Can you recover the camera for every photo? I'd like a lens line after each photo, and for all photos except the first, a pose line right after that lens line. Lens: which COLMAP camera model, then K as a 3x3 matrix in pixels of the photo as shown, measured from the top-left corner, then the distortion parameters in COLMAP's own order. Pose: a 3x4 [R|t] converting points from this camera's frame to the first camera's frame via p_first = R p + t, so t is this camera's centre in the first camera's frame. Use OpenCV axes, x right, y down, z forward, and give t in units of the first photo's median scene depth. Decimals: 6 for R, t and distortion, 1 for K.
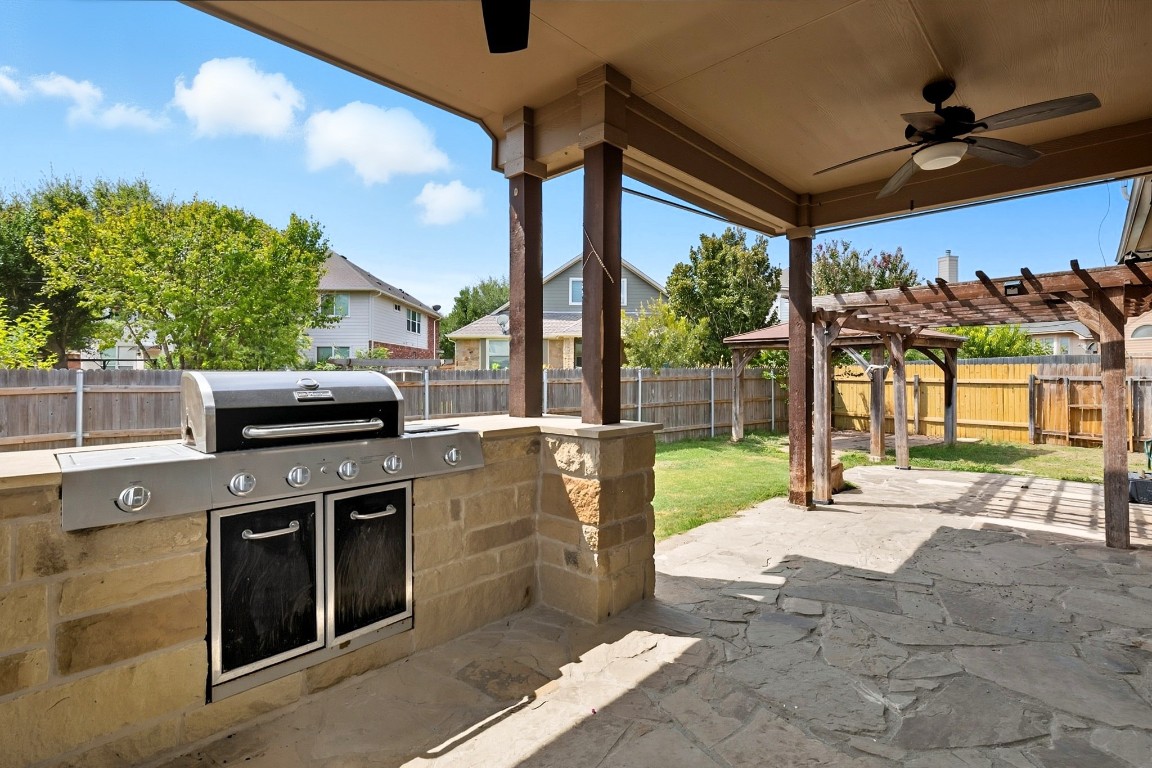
lens RADIAL K [[524.0, 0, 574.8], [0, 524.0, 378.0], [0, 0, 1]] dist [0.002722, 0.000258]
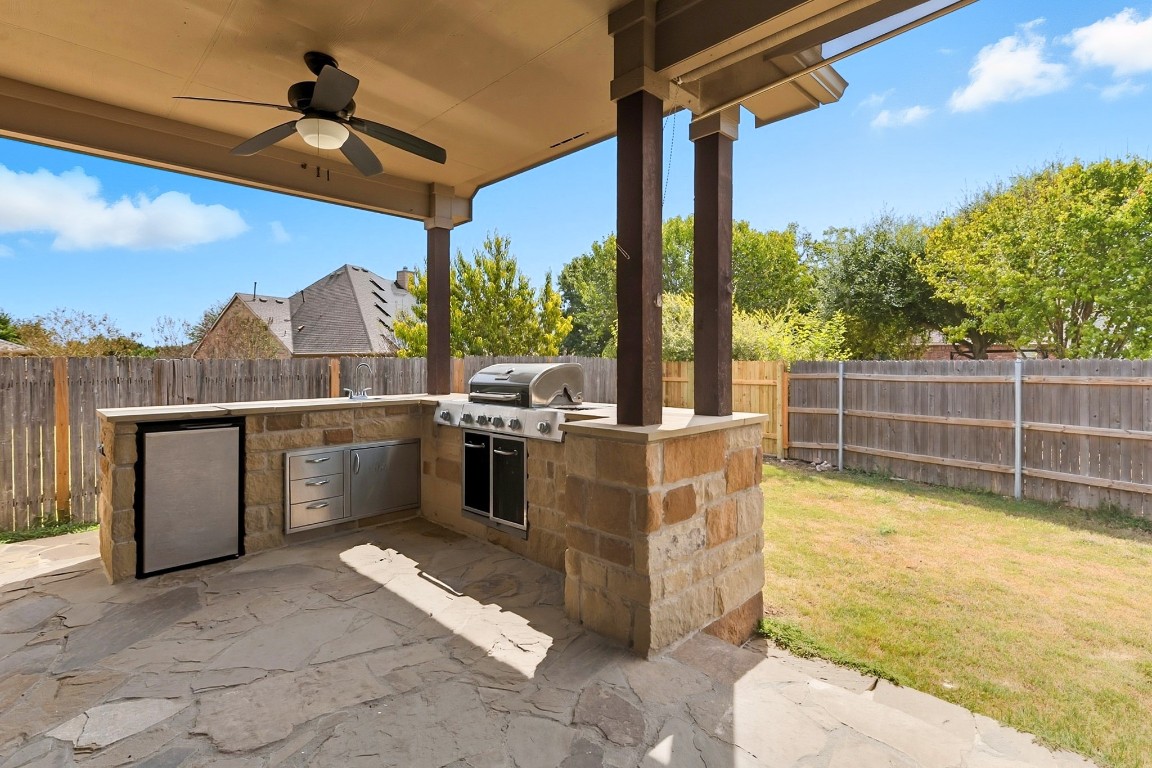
lens RADIAL K [[524.0, 0, 574.8], [0, 524.0, 378.0], [0, 0, 1]] dist [0.002722, 0.000258]
pose [[0.016704, 0.030307, -0.999401, 1.189845], [-0.011010, 0.999485, 0.030126, -0.018053], [0.999800, 0.010501, 0.017029, 1.158679]]
